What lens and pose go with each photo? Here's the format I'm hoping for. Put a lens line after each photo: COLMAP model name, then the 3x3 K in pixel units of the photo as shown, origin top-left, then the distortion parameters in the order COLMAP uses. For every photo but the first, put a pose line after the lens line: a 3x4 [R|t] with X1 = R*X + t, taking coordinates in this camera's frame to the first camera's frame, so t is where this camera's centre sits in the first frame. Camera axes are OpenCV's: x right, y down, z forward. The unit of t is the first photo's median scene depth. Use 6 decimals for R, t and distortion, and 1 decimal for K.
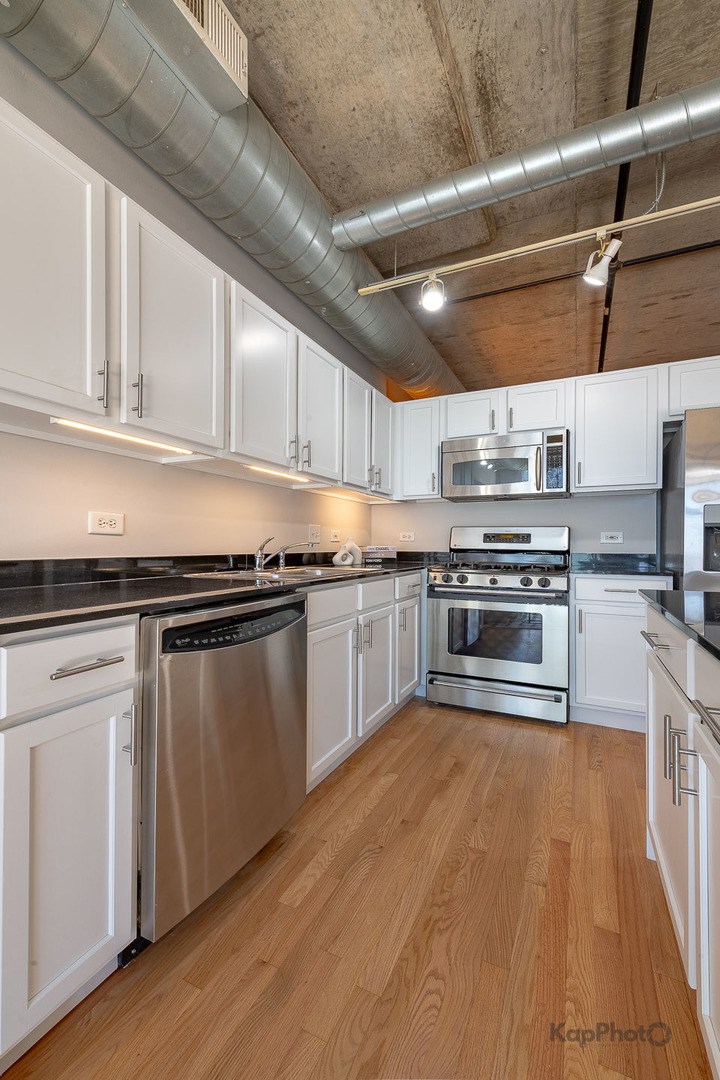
lens RADIAL K [[434.8, 0, 367.6], [0, 434.8, 540.3], [0, 0, 1]] dist [0.014956, -0.002921]
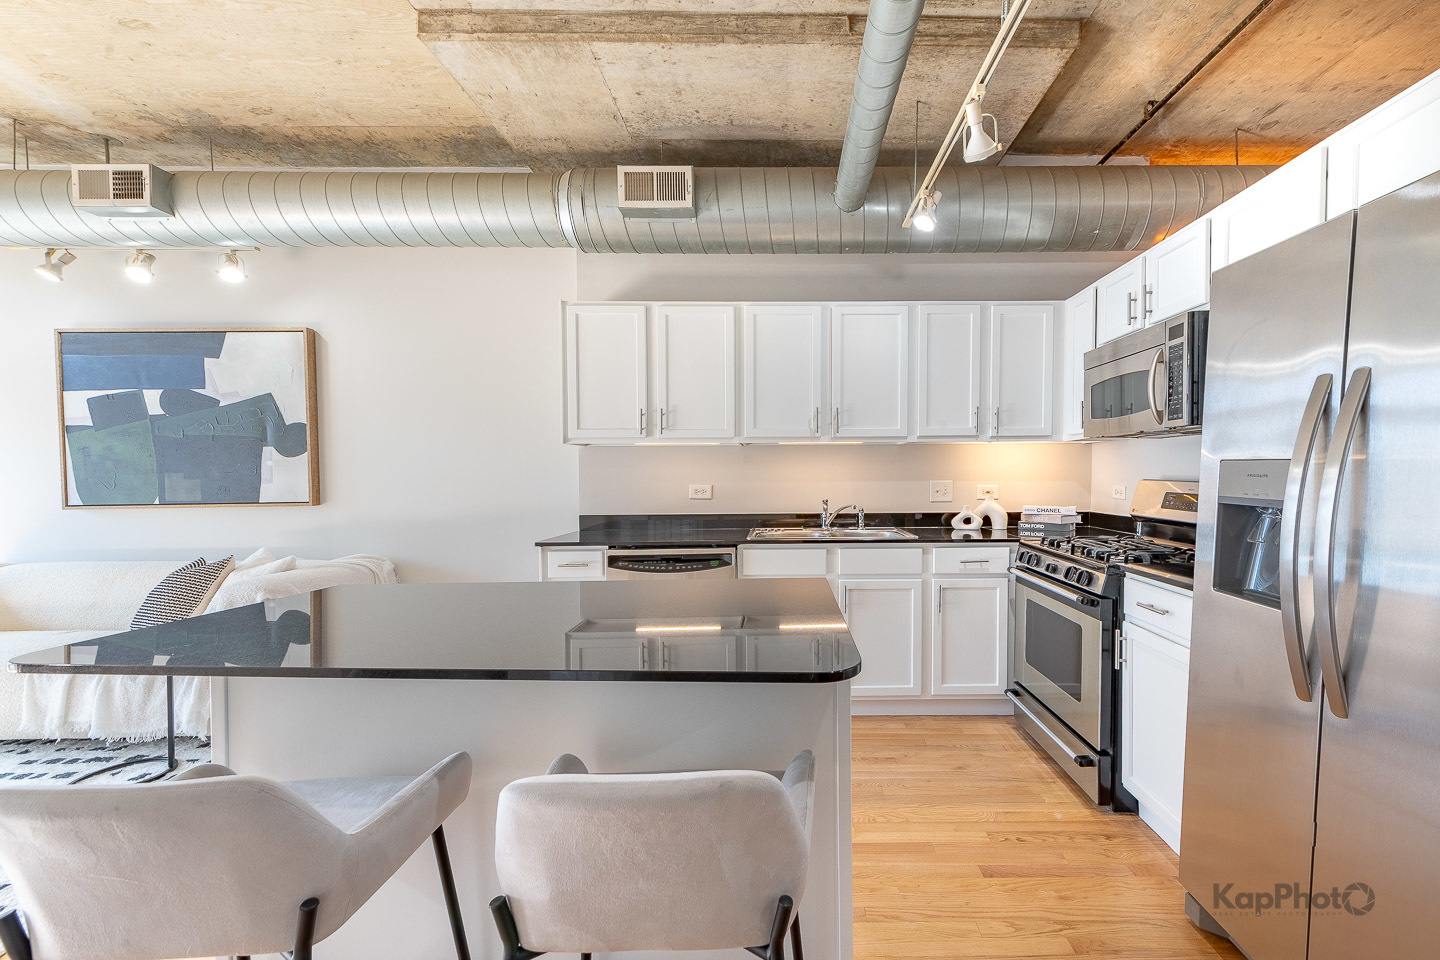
lens RADIAL K [[579.7, 0, 772.4], [0, 579.7, 491.3], [0, 0, 1]] dist [0.014956, -0.002921]
pose [[0.446133, 0.015246, -0.894837, 1.038705], [0.017656, 0.999510, 0.025832, -0.067478], [0.894792, -0.027324, 0.445646, 0.223173]]
